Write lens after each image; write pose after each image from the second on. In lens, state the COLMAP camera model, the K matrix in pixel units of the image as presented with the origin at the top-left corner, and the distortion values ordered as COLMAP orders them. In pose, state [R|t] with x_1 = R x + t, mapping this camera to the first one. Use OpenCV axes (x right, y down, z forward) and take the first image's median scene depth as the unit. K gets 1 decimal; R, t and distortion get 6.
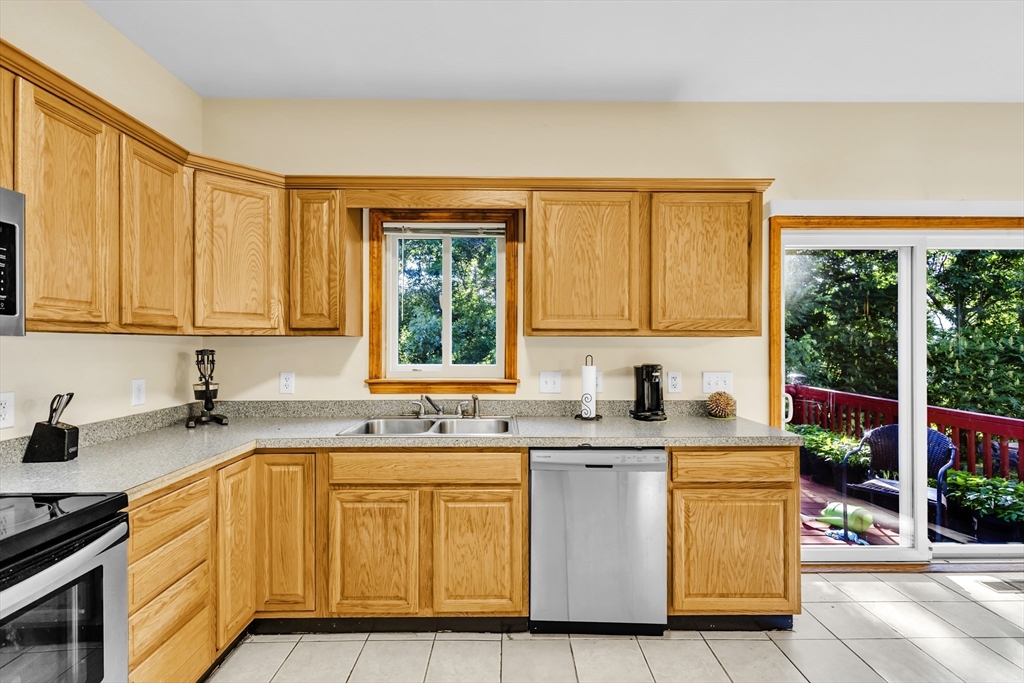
lens RADIAL K [[477.6, 0, 504.5], [0, 477.6, 342.7], [0, 0, 1]] dist [0.009405, -0.000347]
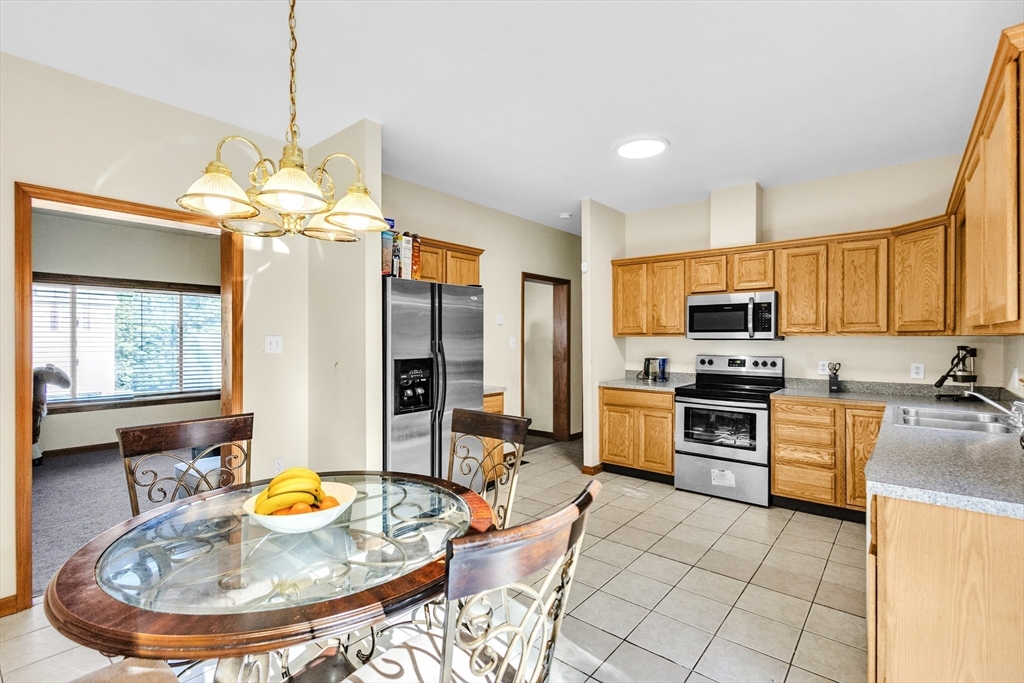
lens RADIAL K [[477.6, 0, 517.4], [0, 477.6, 338.0], [0, 0, 1]] dist [0.009405, -0.000347]
pose [[-0.634278, -0.002116, -0.773102, 1.413297], [-0.001154, 0.999998, -0.001790, -0.005697], [0.773104, -0.000243, -0.634279, 1.006912]]
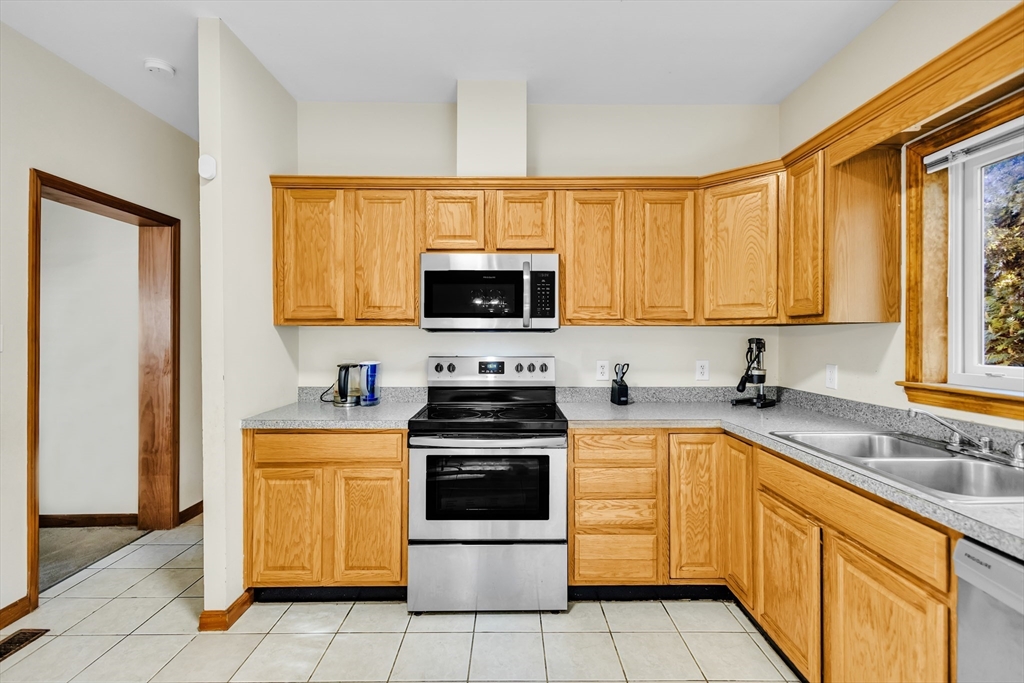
lens RADIAL K [[477.6, 0, 518.2], [0, 477.6, 333.6], [0, 0, 1]] dist [0.009405, -0.000347]
pose [[0.011383, -0.002947, -0.999931, 0.540237], [0.000573, 0.999996, -0.002941, 0.007468], [0.999935, -0.000539, 0.011385, 0.497571]]
